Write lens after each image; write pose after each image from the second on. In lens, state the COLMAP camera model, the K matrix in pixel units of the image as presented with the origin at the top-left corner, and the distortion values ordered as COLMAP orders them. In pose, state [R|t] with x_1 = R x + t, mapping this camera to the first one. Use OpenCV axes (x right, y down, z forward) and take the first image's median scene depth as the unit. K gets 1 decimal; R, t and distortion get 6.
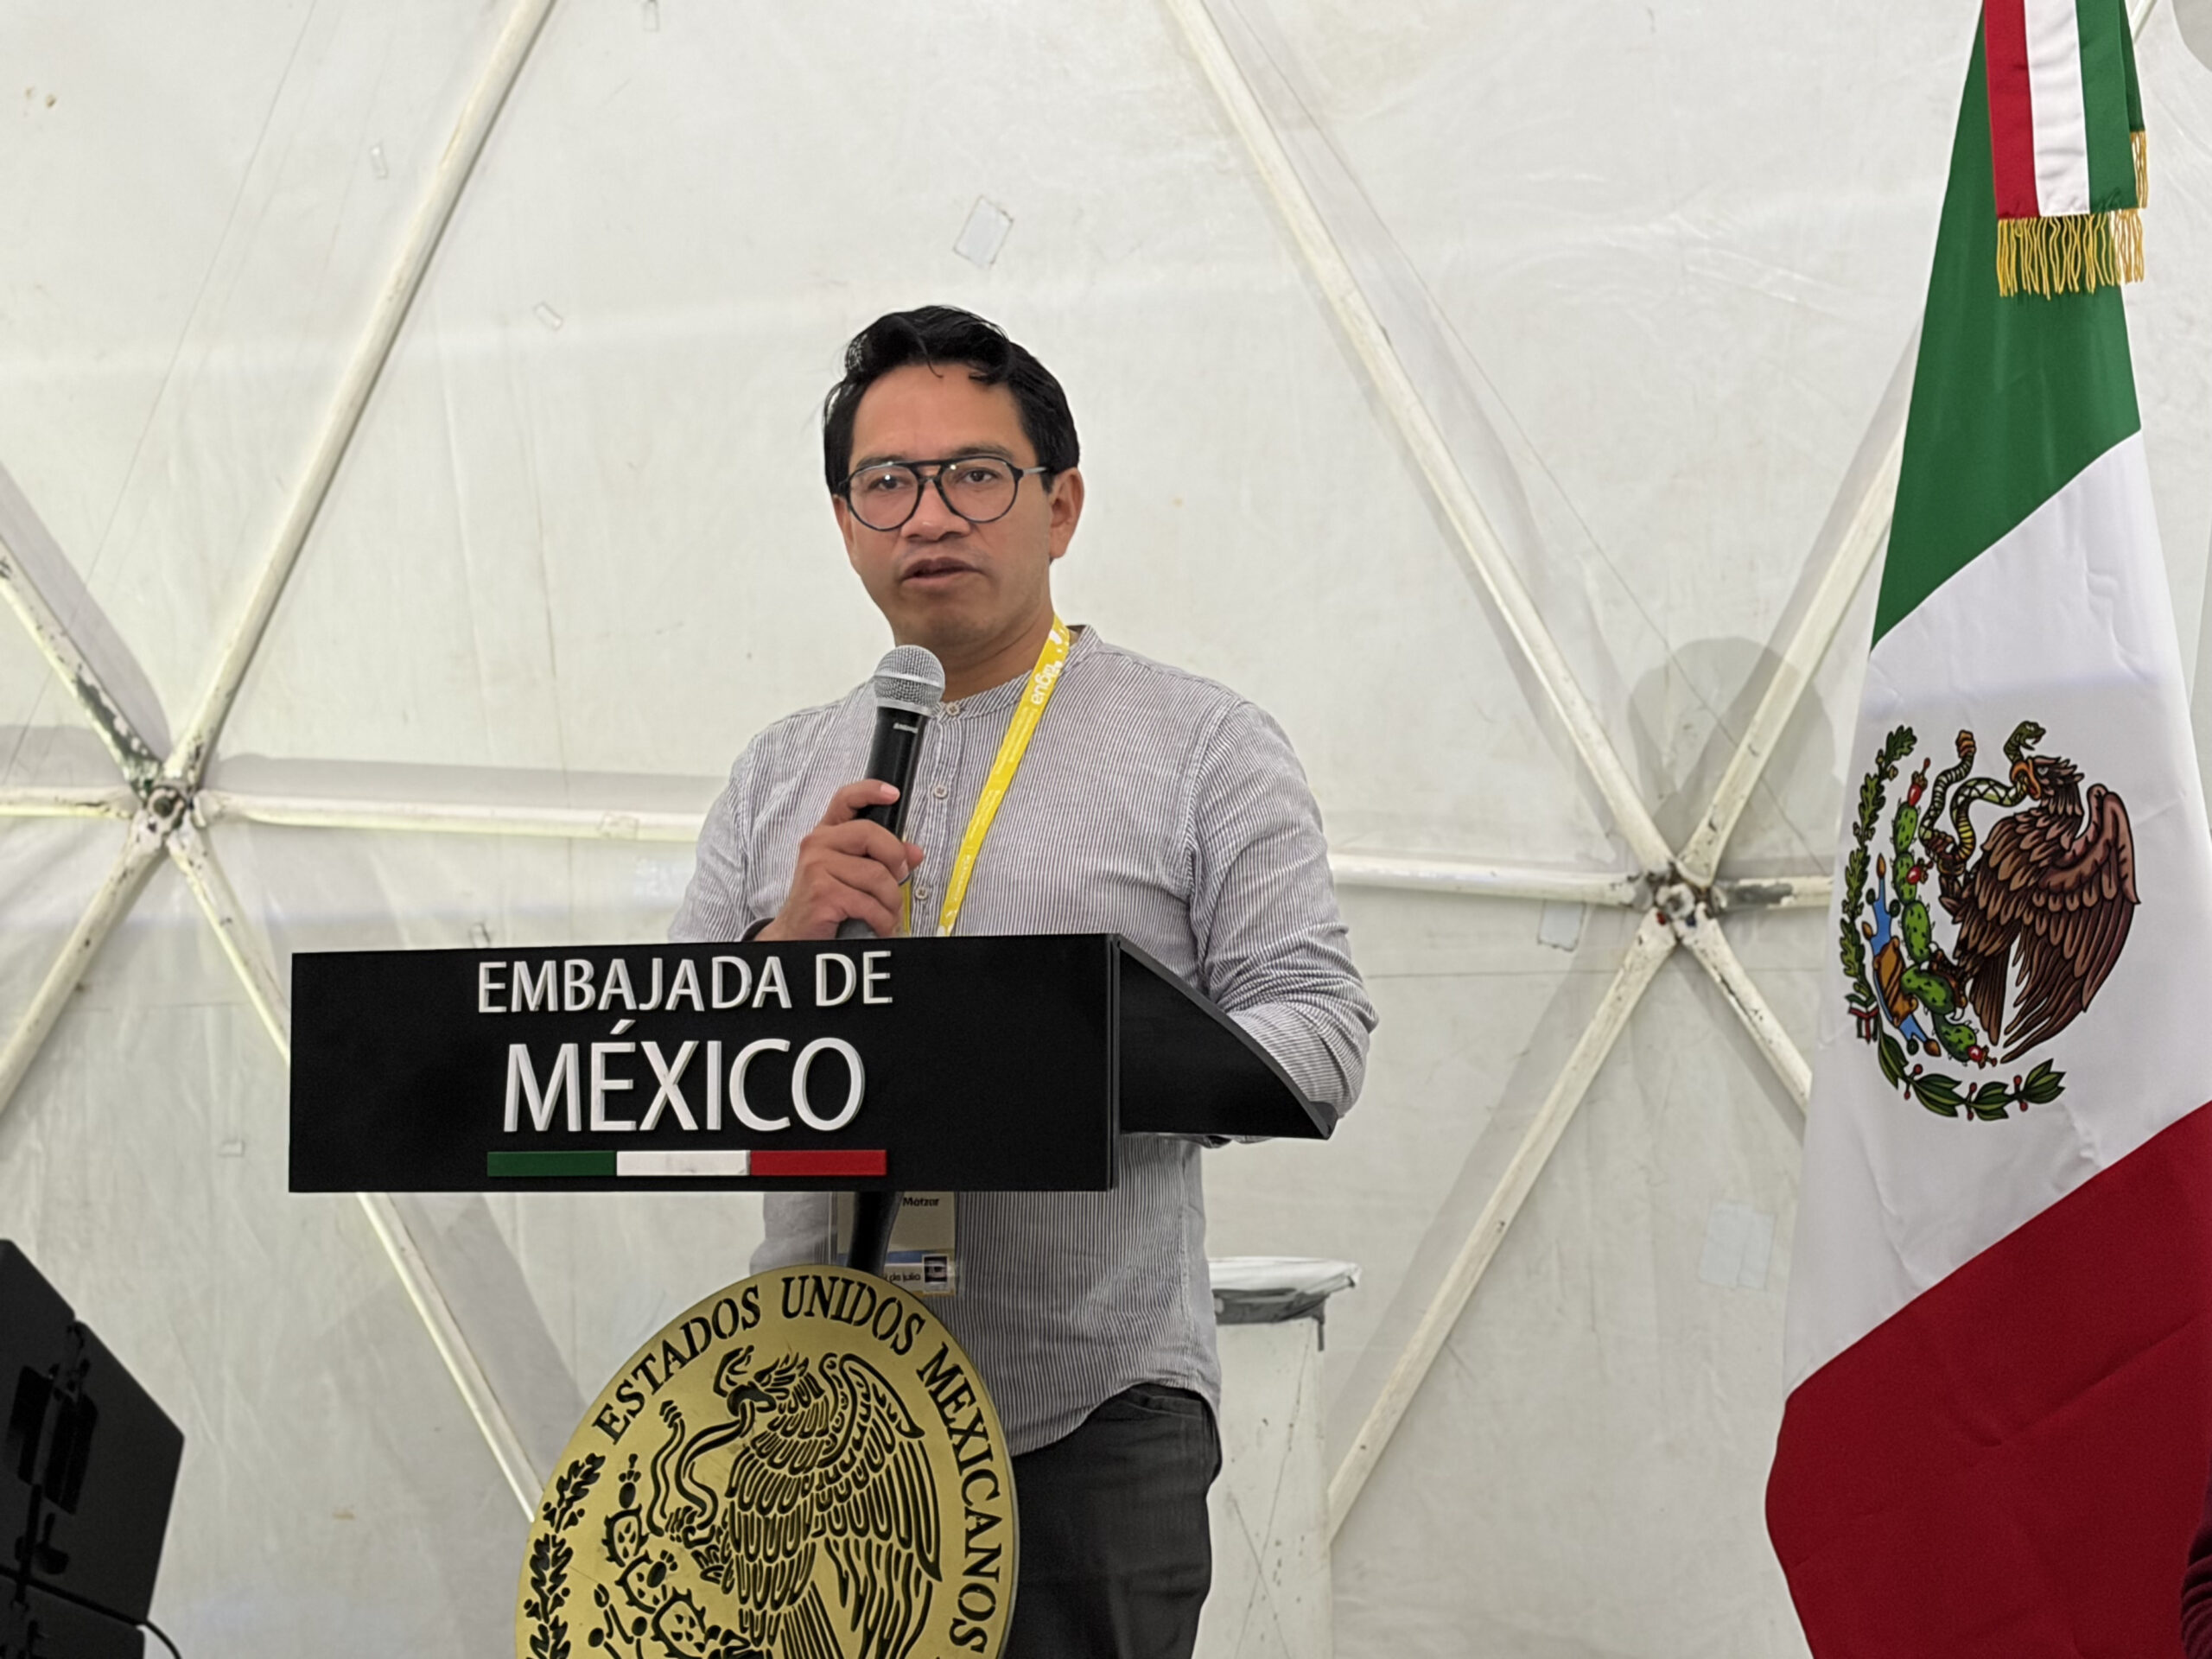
lens RADIAL K [[4681.7, 0, 1106.0], [0, 4681.7, 829.5], [0, 0, 1]] dist [0.235149, -0.388425]
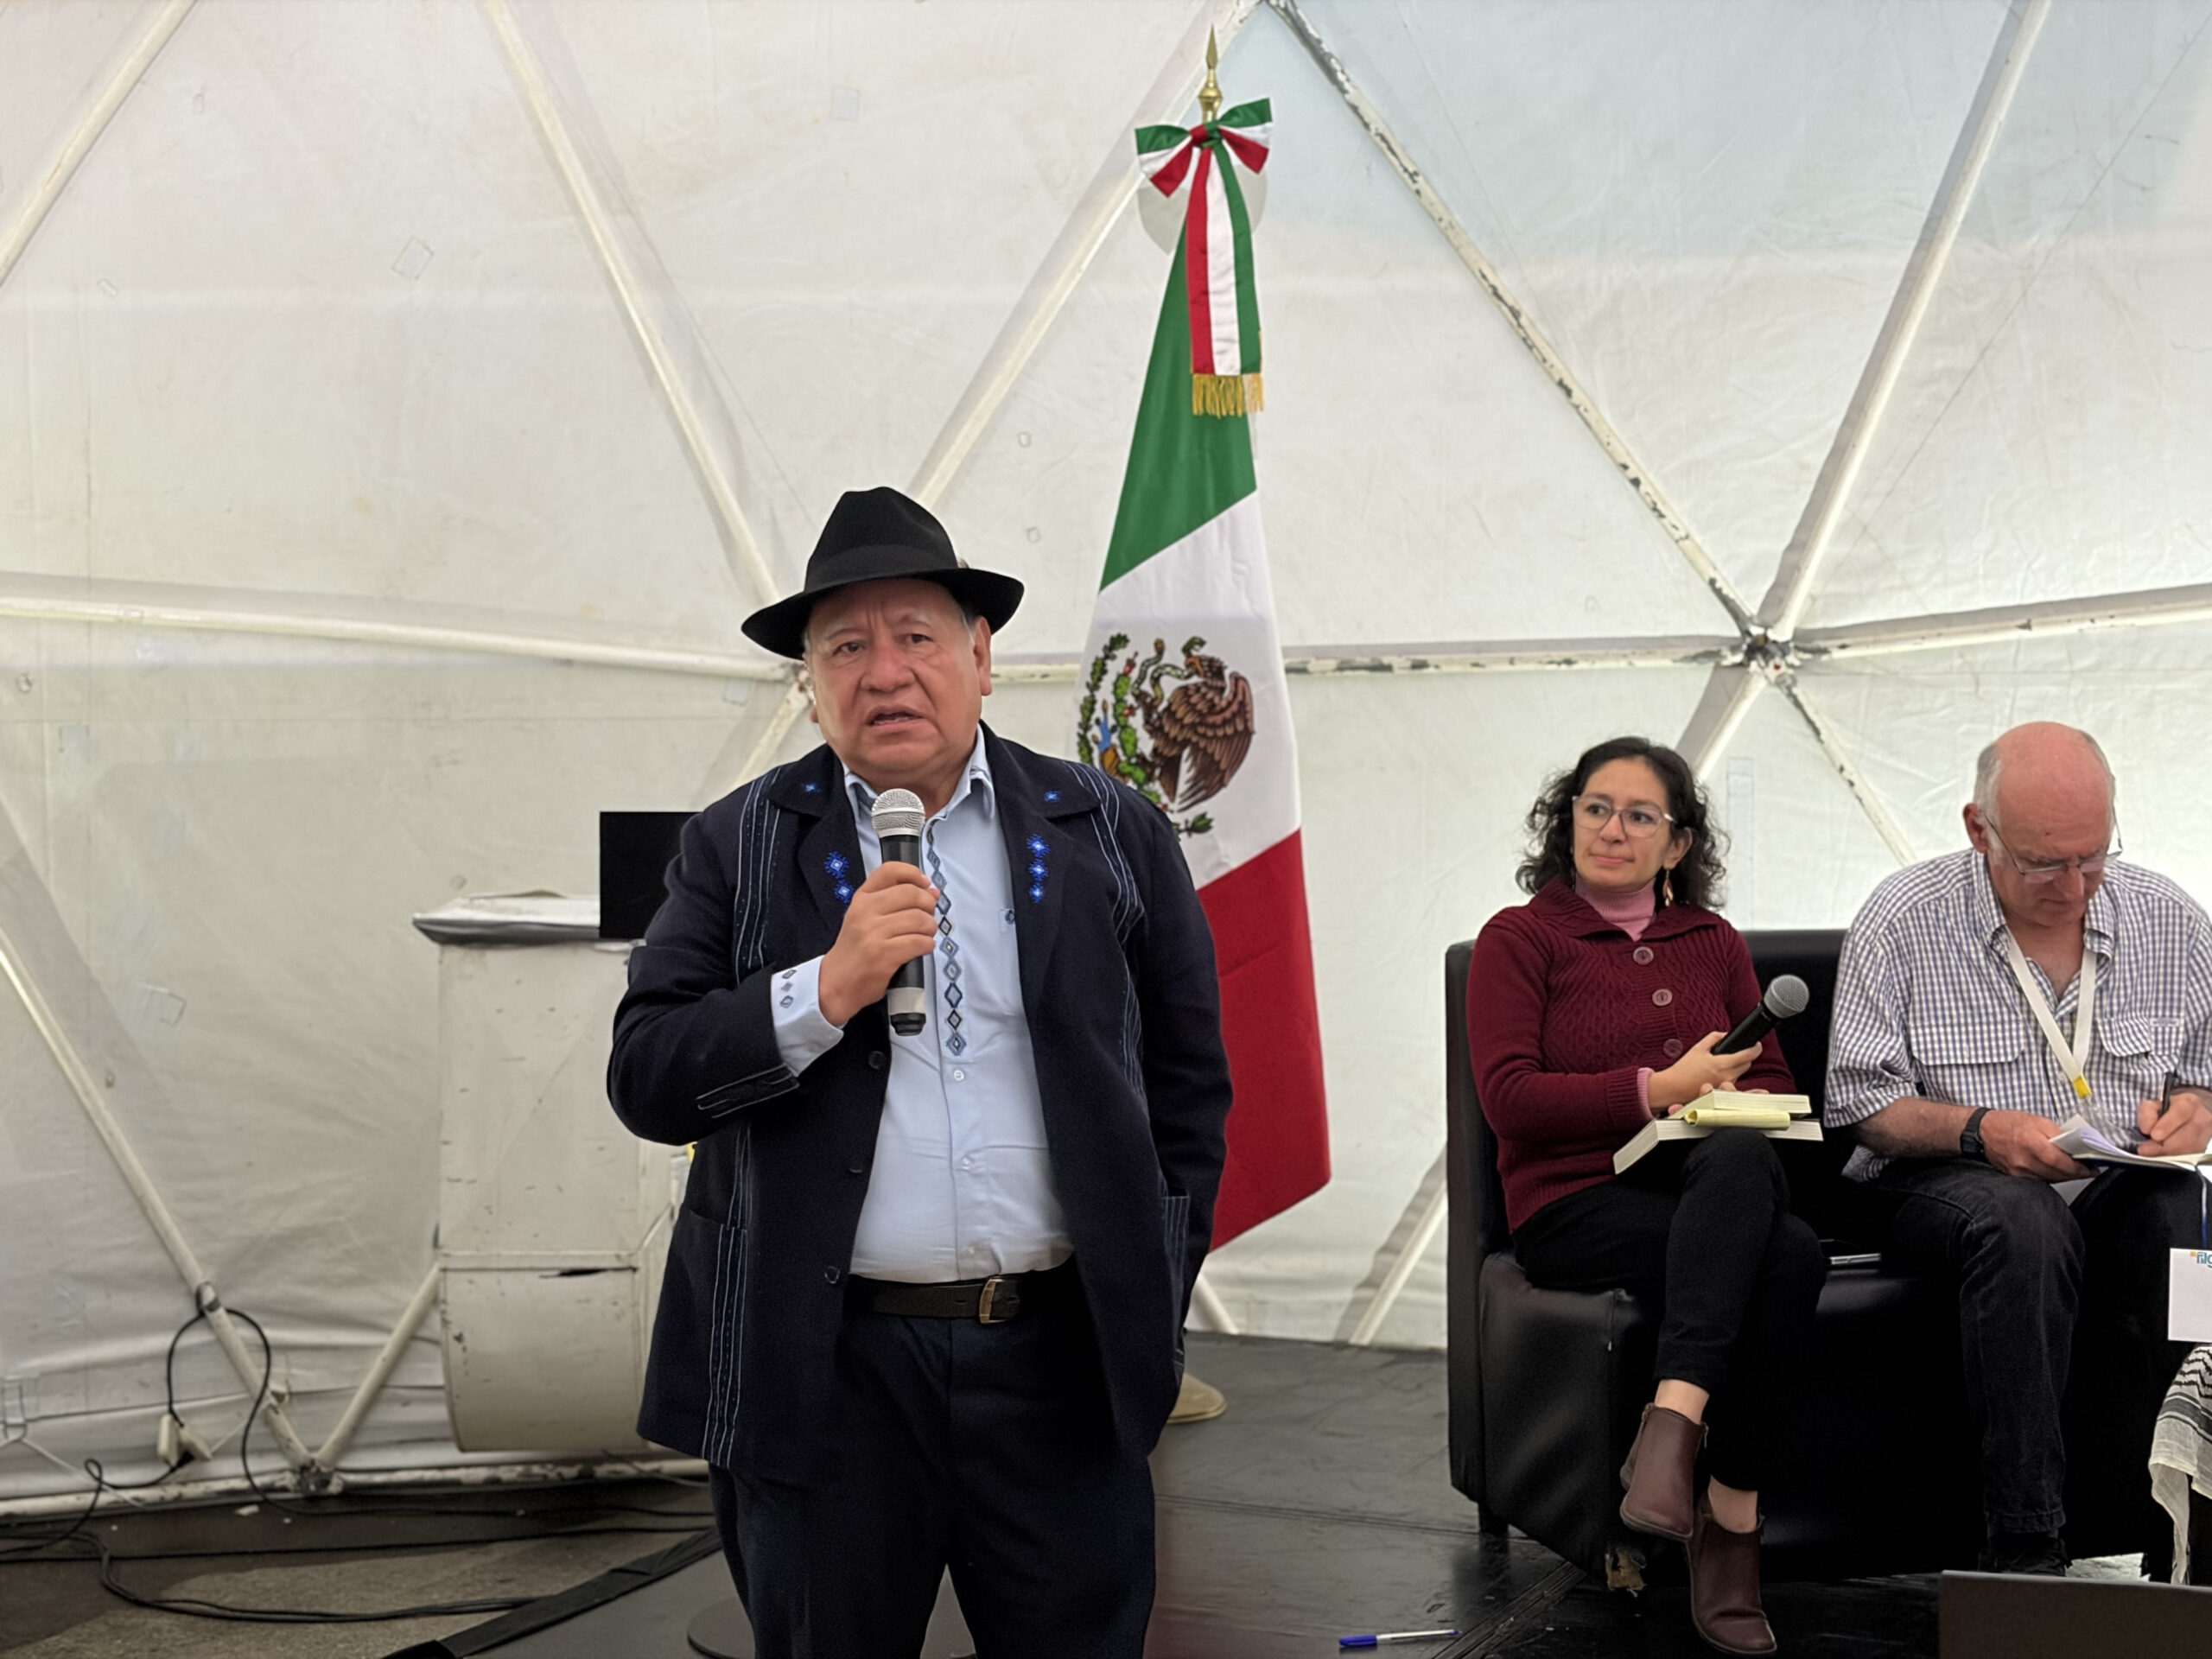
lens RADIAL K [[3353.4, 0, 1069.4], [0, 3353.4, 829.2], [0, 0, 1]] dist [0.239186, -1.065119]
pose [[0.895761, -0.013678, 0.444326, -0.455151], [-0.038942, 0.993269, 0.109084, -0.090902], [-0.442828, -0.115016, 0.889199, -0.204758]]
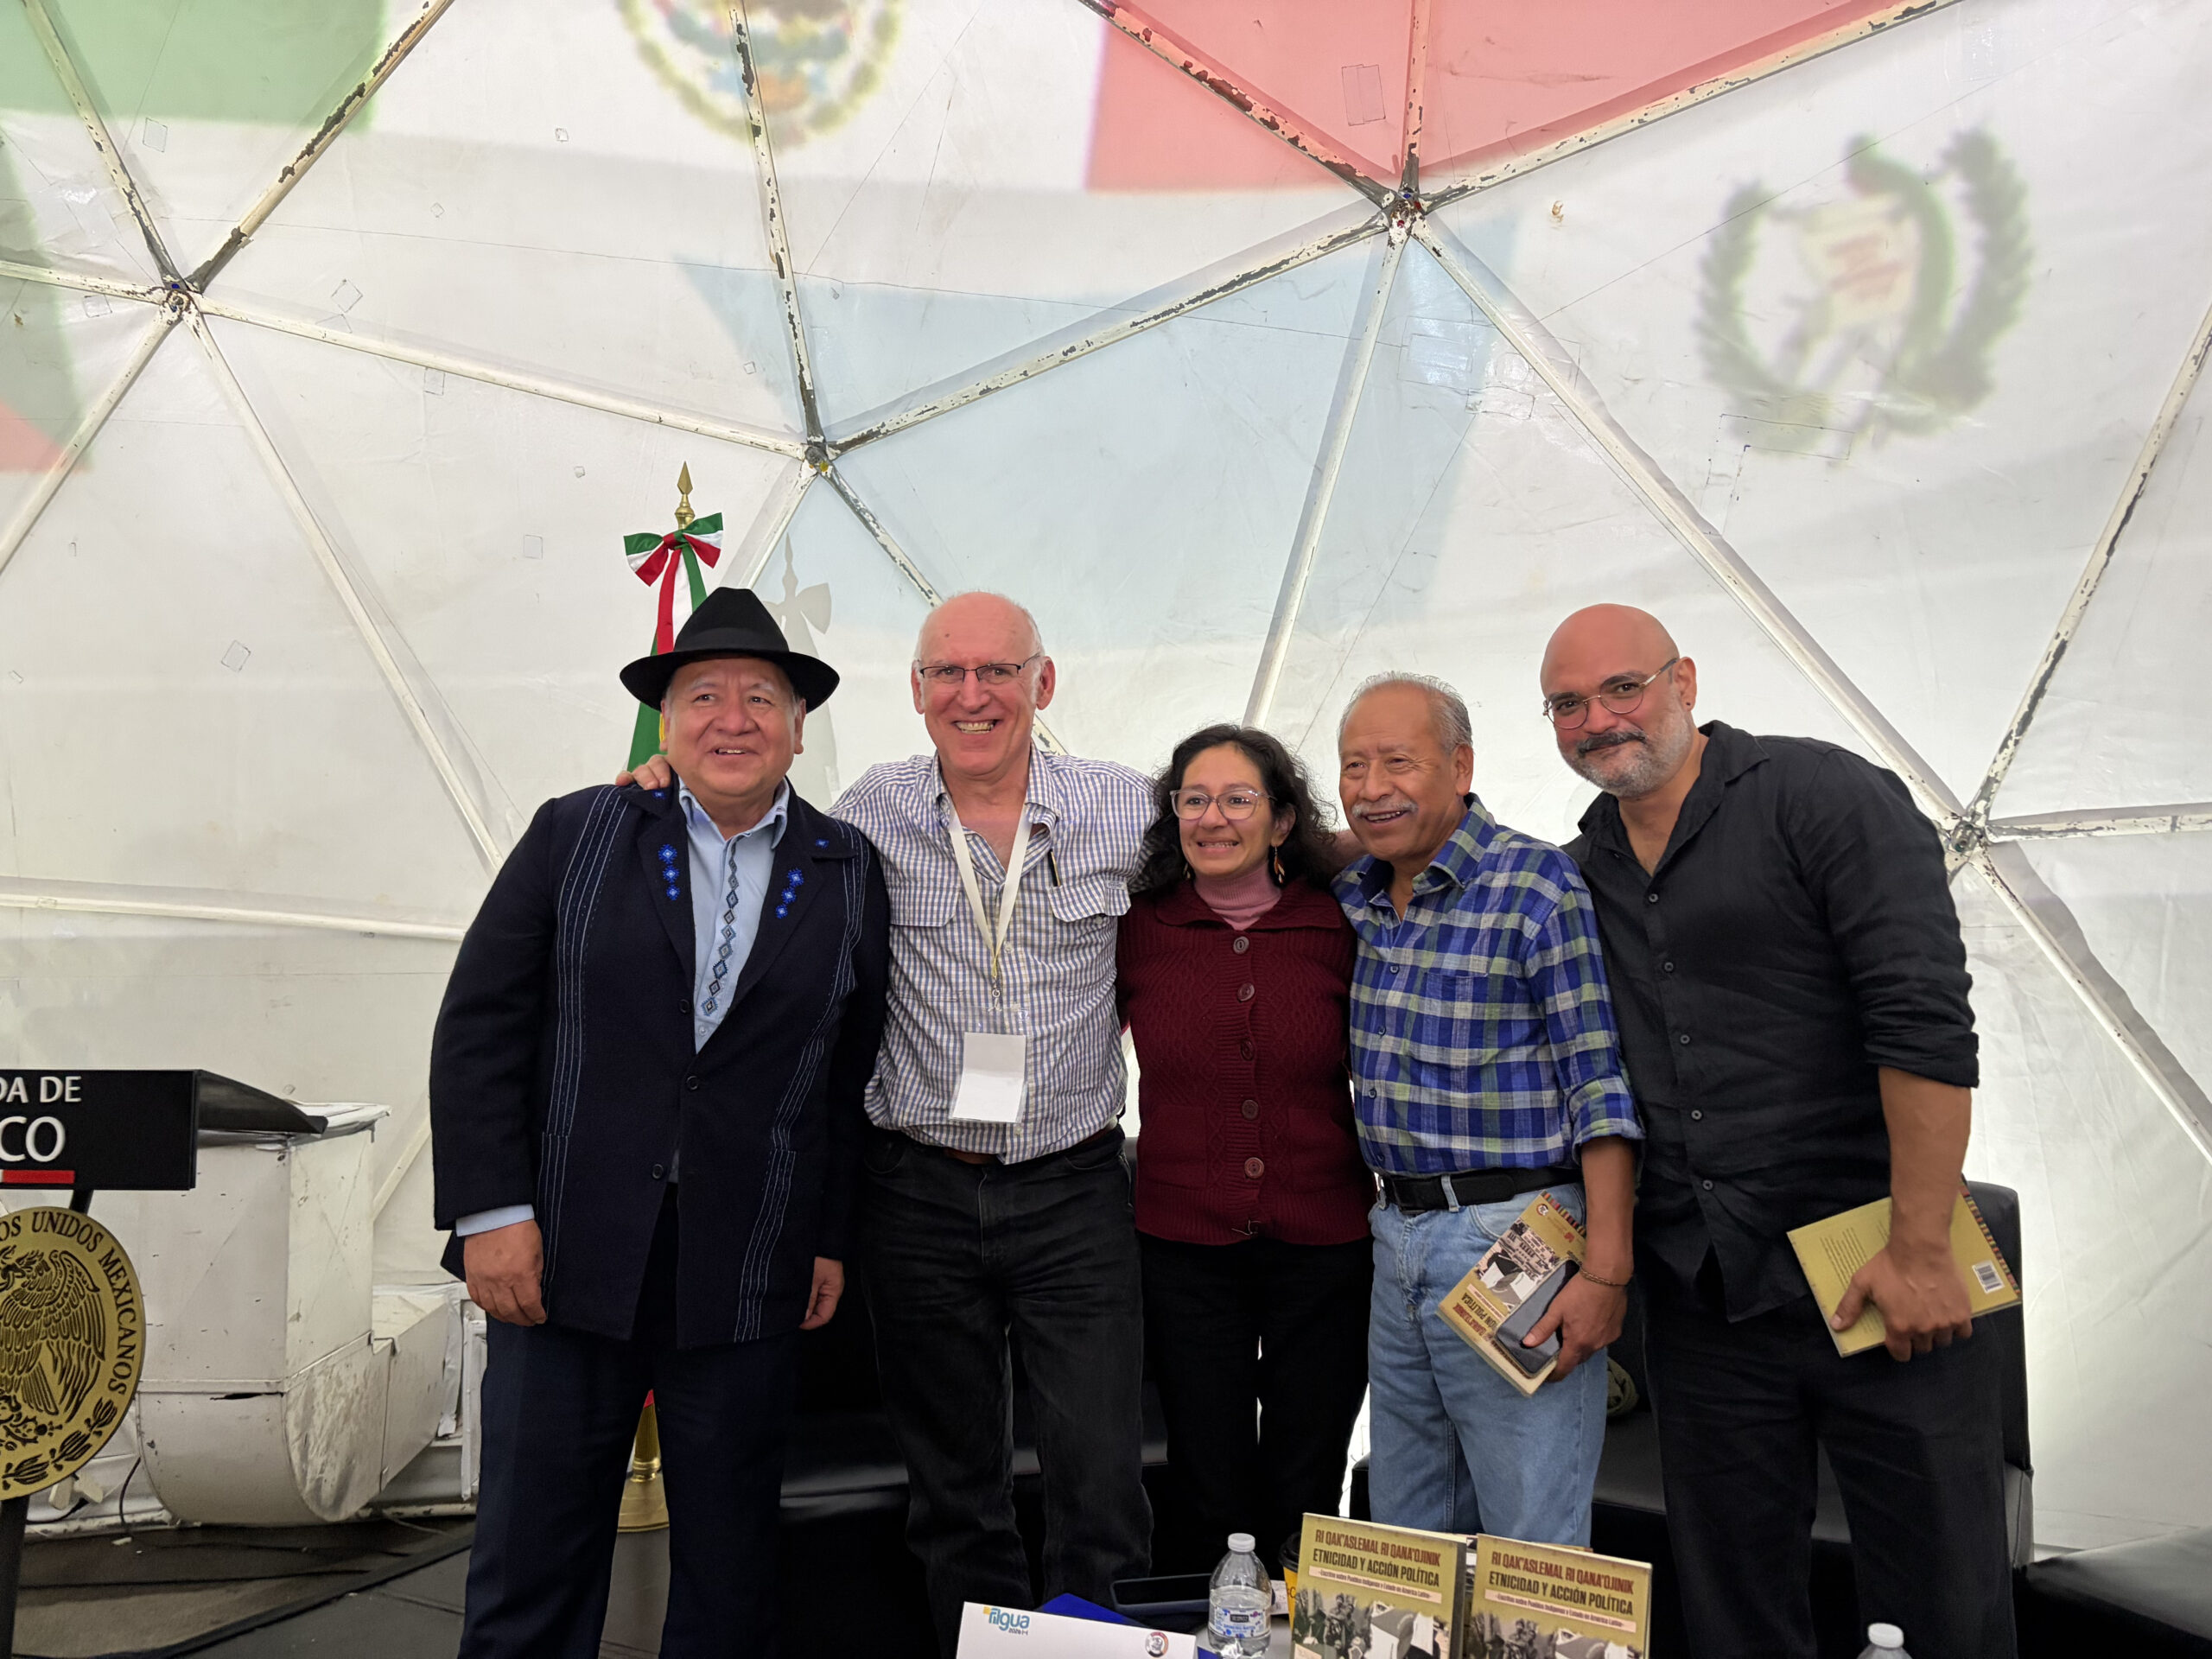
lens RADIAL K [[1659.9, 0, 1122.5], [0, 1659.9, 830.5], [0, 0, 1]] dist [0.071209, -0.089351]
pose [[0.912367, 0.032653, 0.408069, 0.049597], [-0.034431, 0.999403, -0.002988, -0.070822], [-0.407923, -0.011324, 0.912946, 0.080474]]
